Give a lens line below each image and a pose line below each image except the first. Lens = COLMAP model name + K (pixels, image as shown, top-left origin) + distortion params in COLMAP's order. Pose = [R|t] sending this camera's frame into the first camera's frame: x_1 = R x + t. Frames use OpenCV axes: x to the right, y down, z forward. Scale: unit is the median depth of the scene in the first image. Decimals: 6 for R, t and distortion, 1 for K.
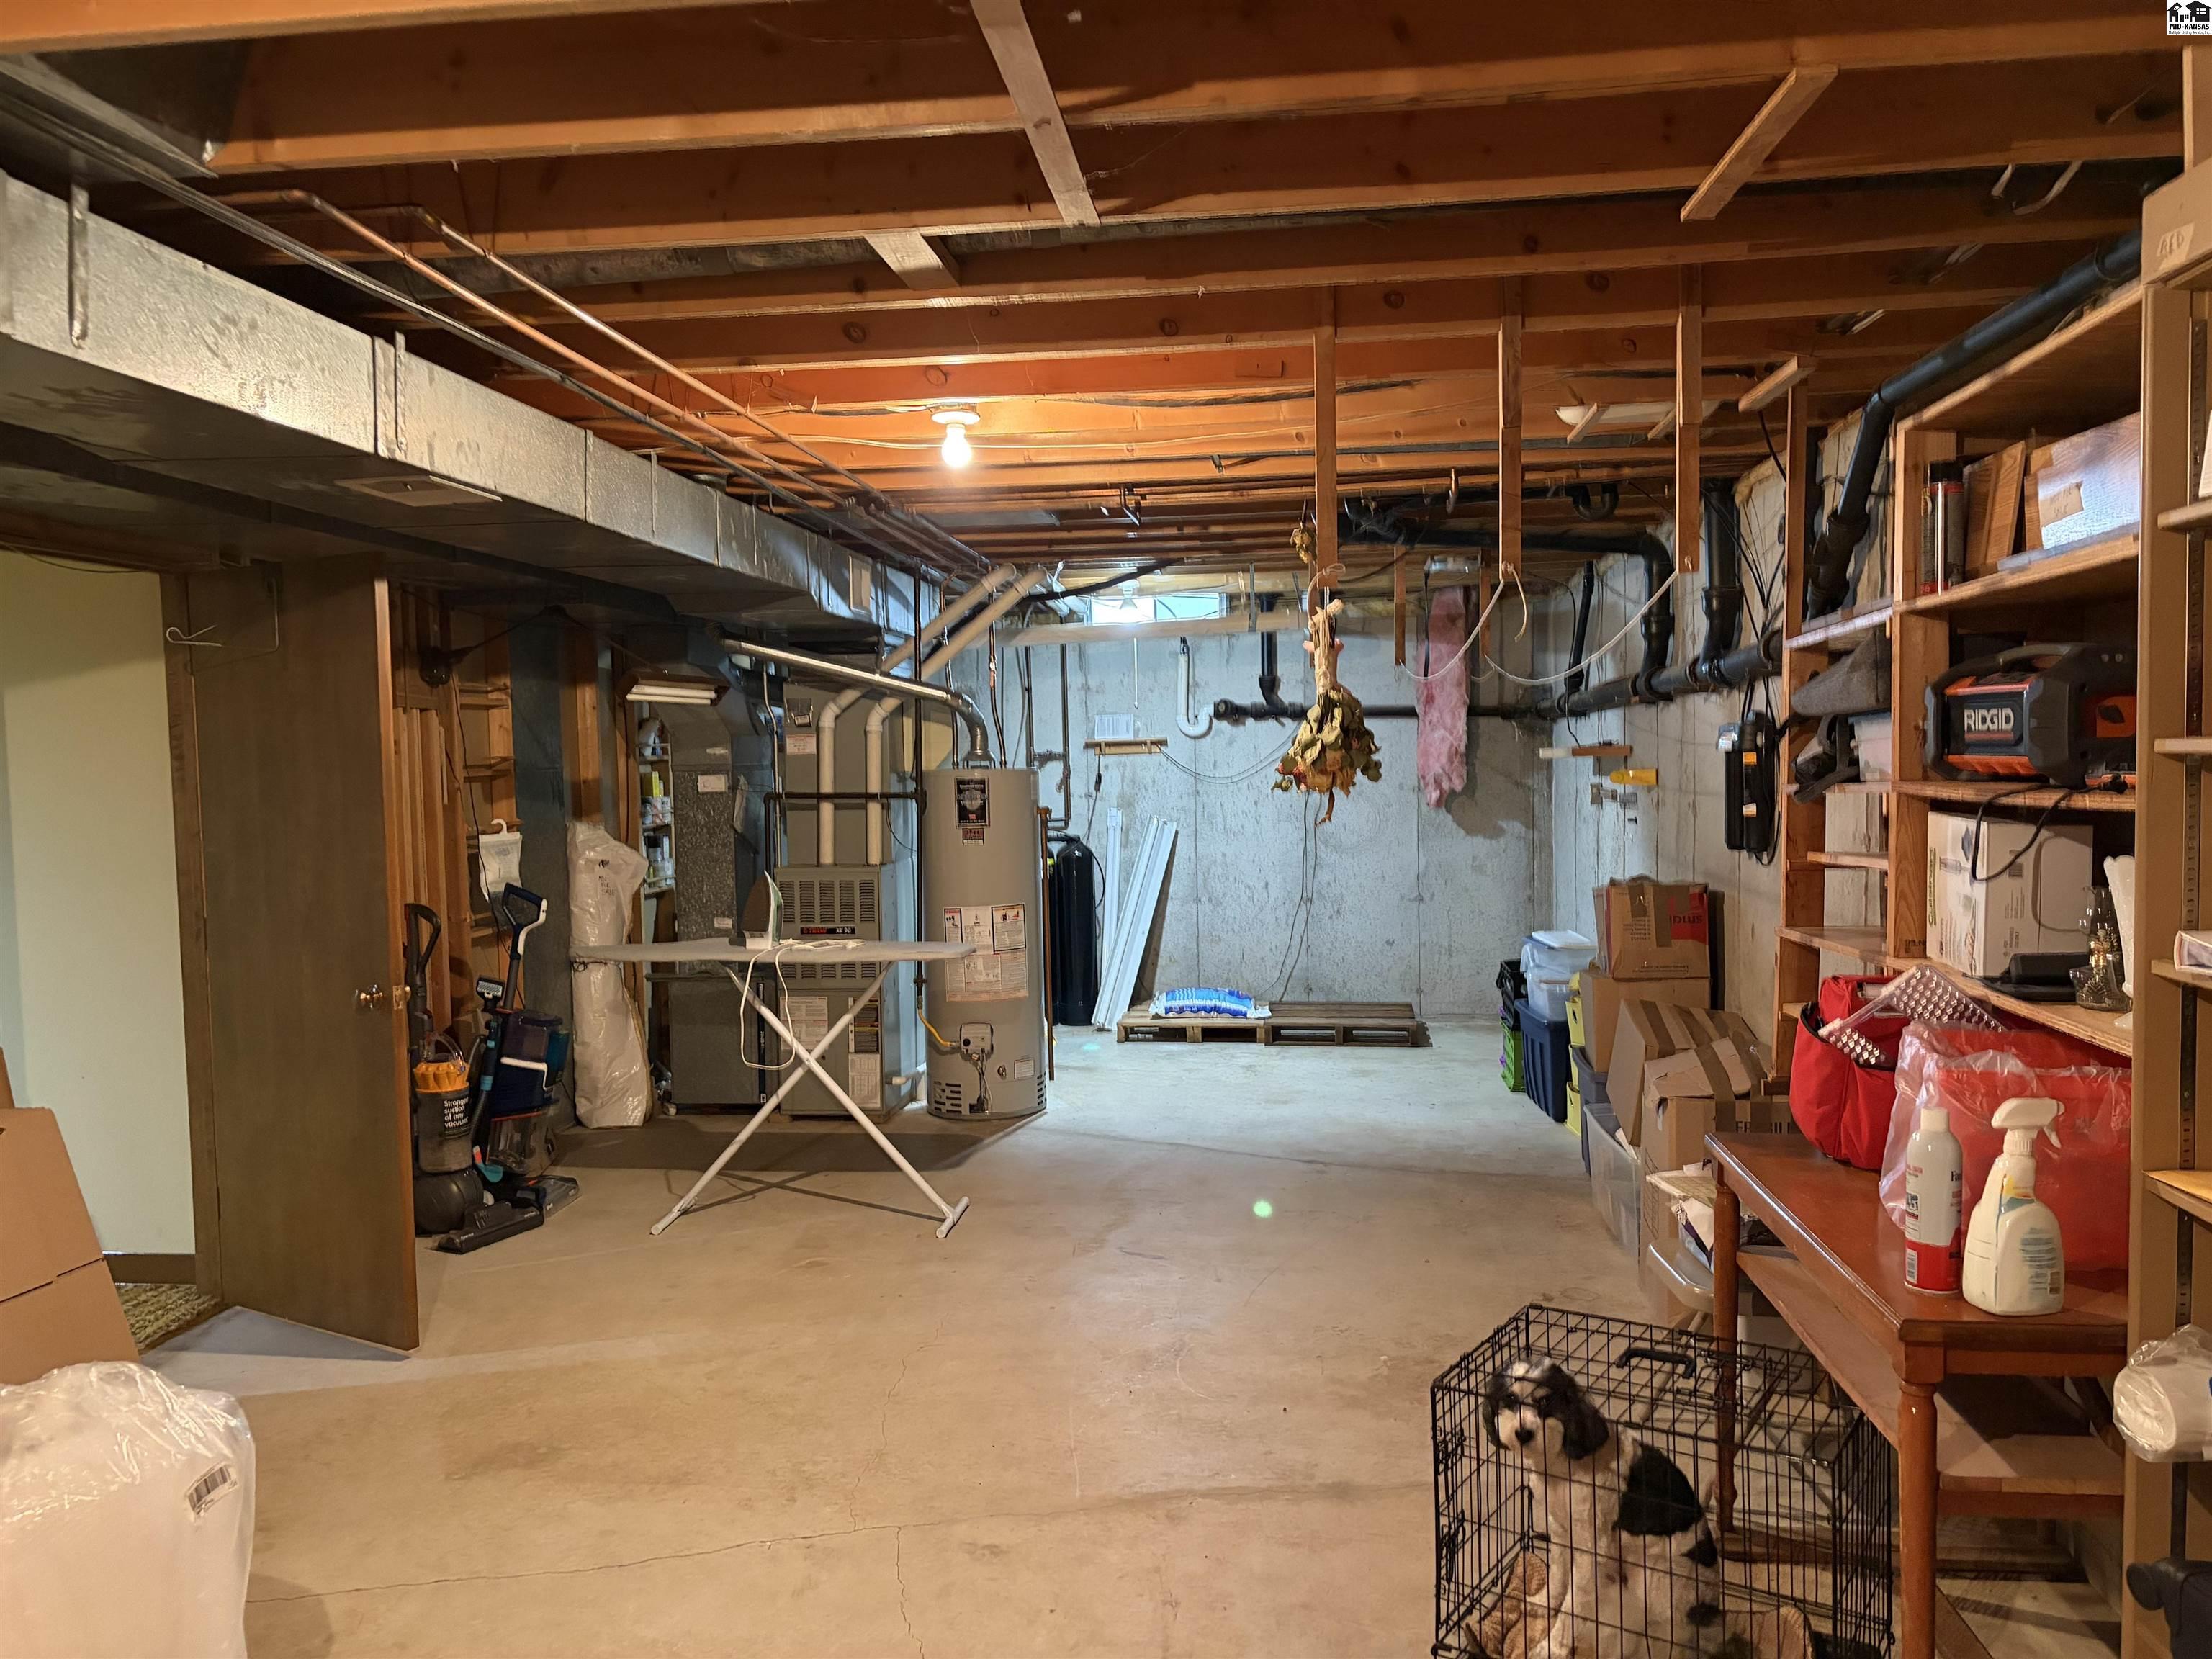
lens RADIAL K [[1656.5, 0, 1102.7], [0, 1656.5, 831.9], [0, 0, 1]] dist [0.039758, -0.042799]
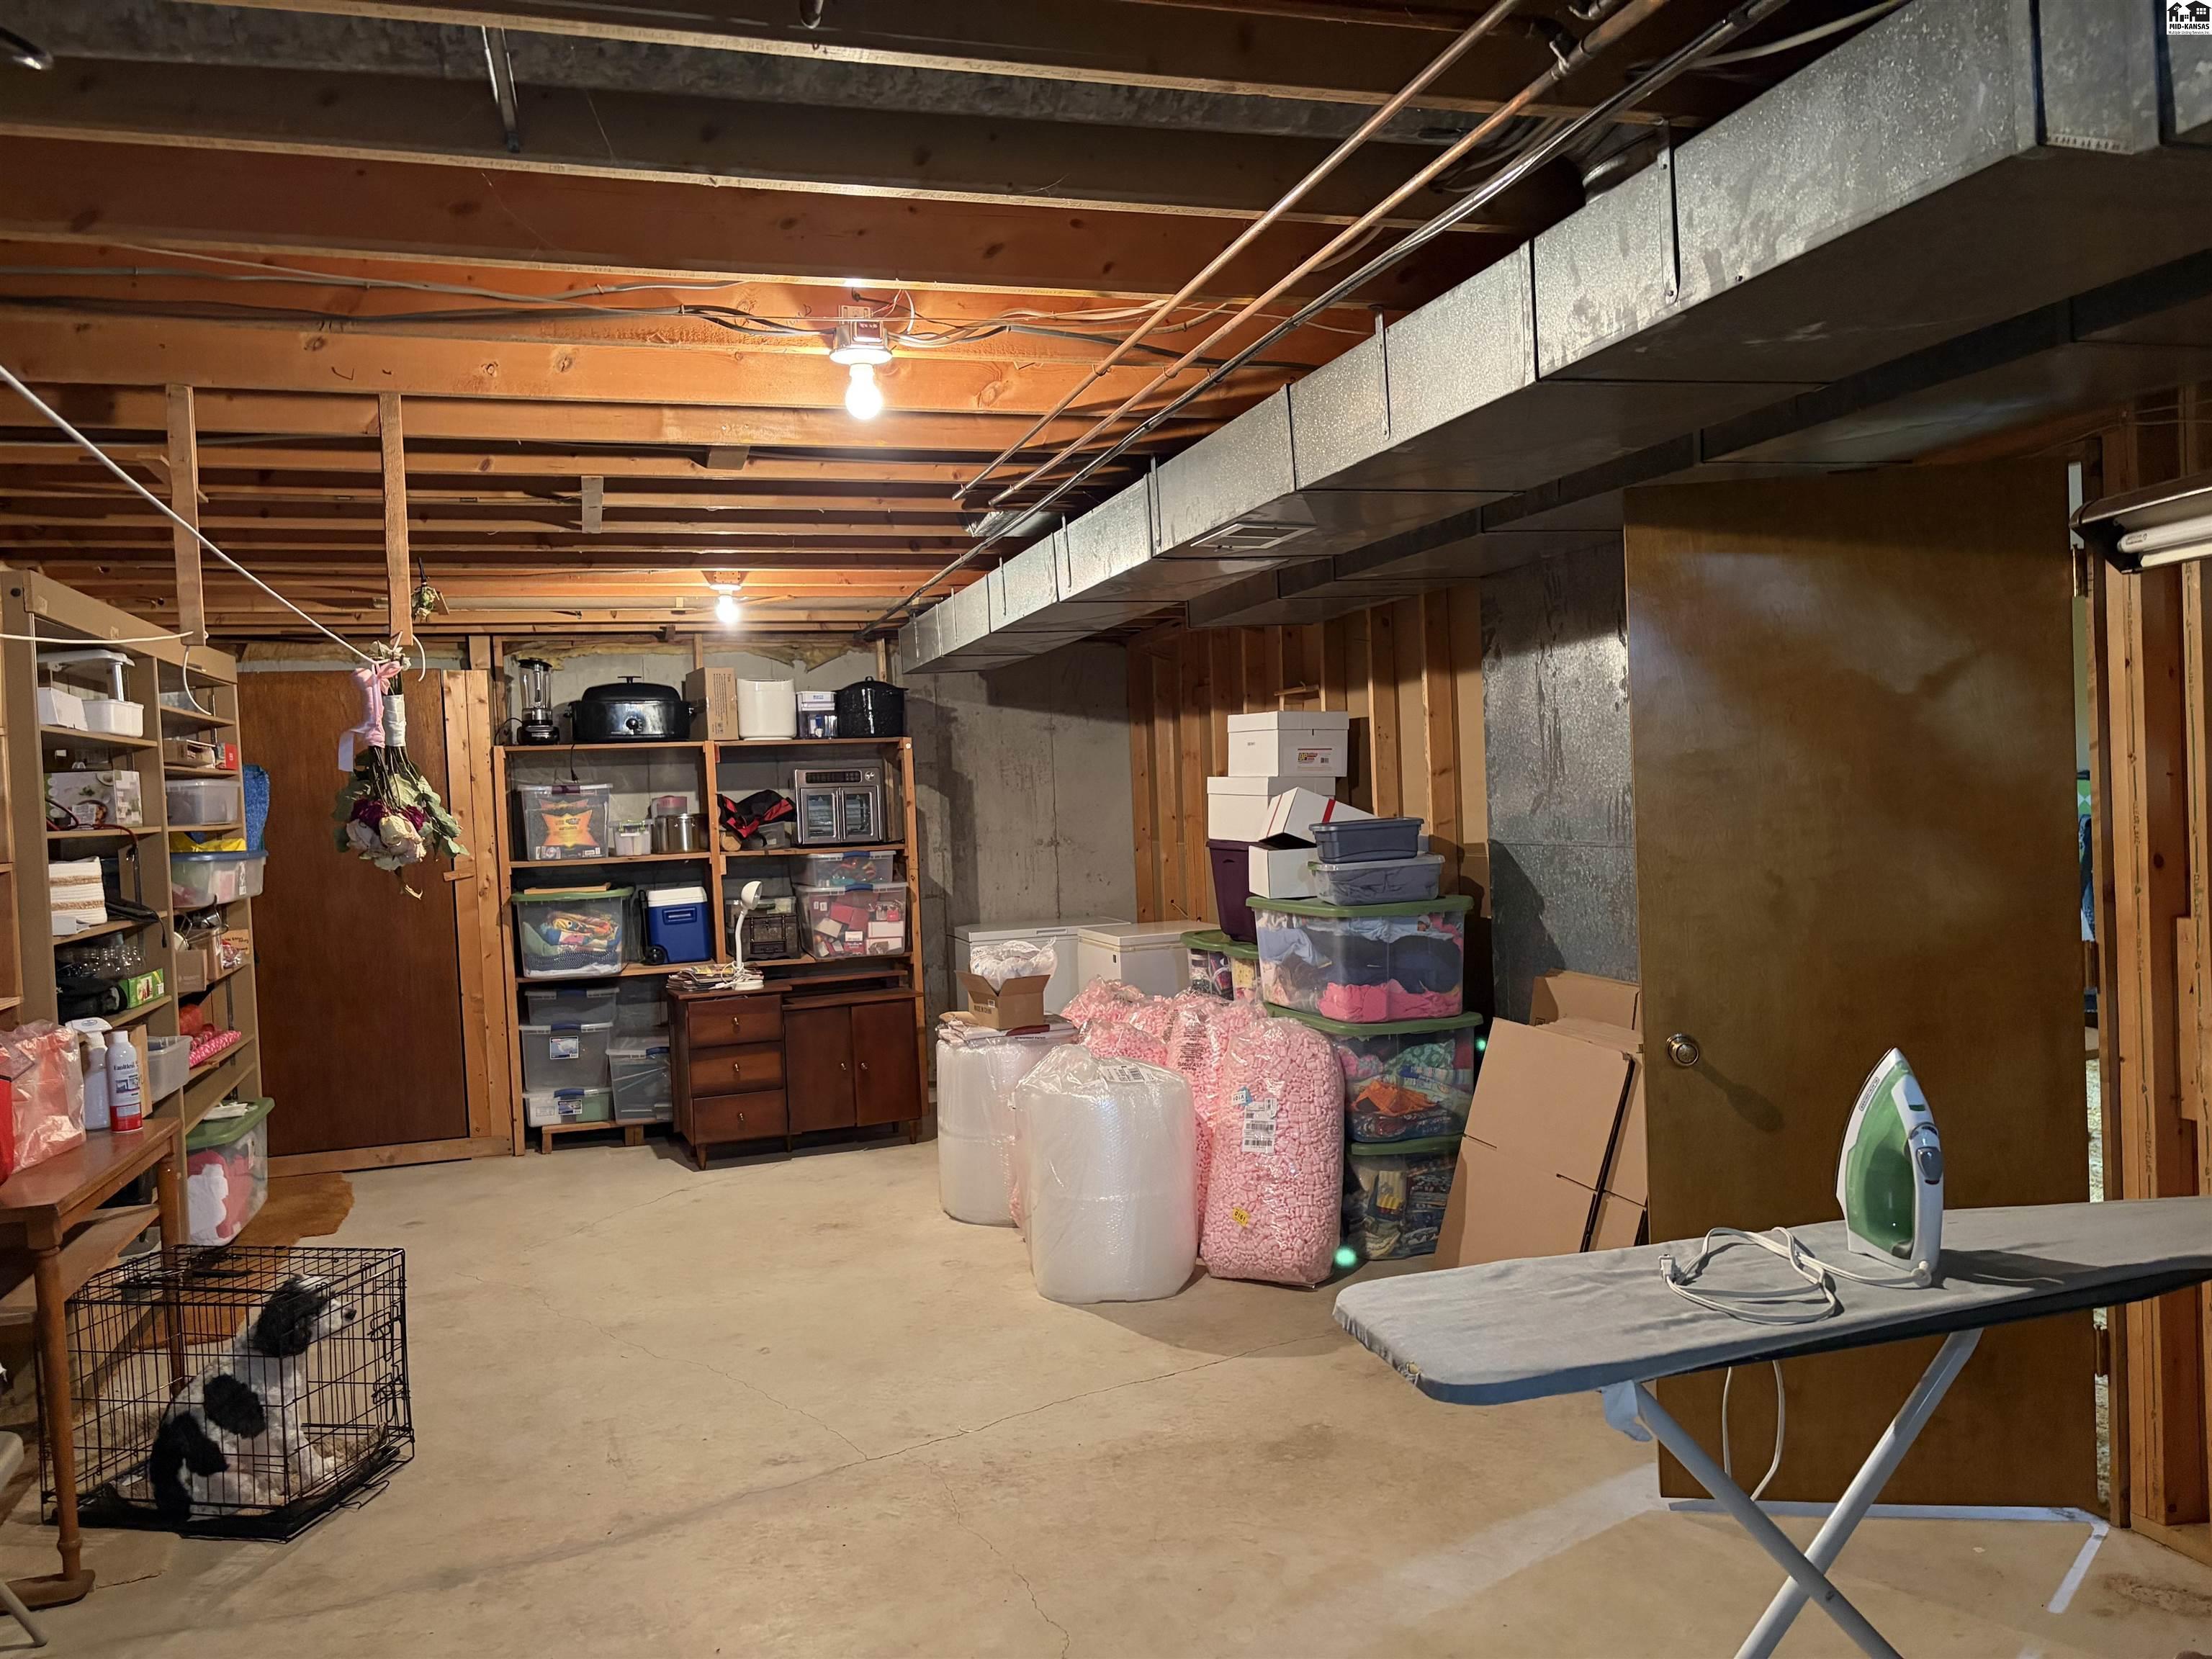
lens RADIAL K [[1656.5, 0, 1106.2], [0, 1656.5, 834.8], [0, 0, 1]] dist [0.039758, -0.042799]
pose [[-0.915084, 0.065287, -0.397943, 0.152073], [0.040431, 0.996689, 0.070547, -0.085492], [0.401231, 0.048468, -0.914694, 2.010415]]
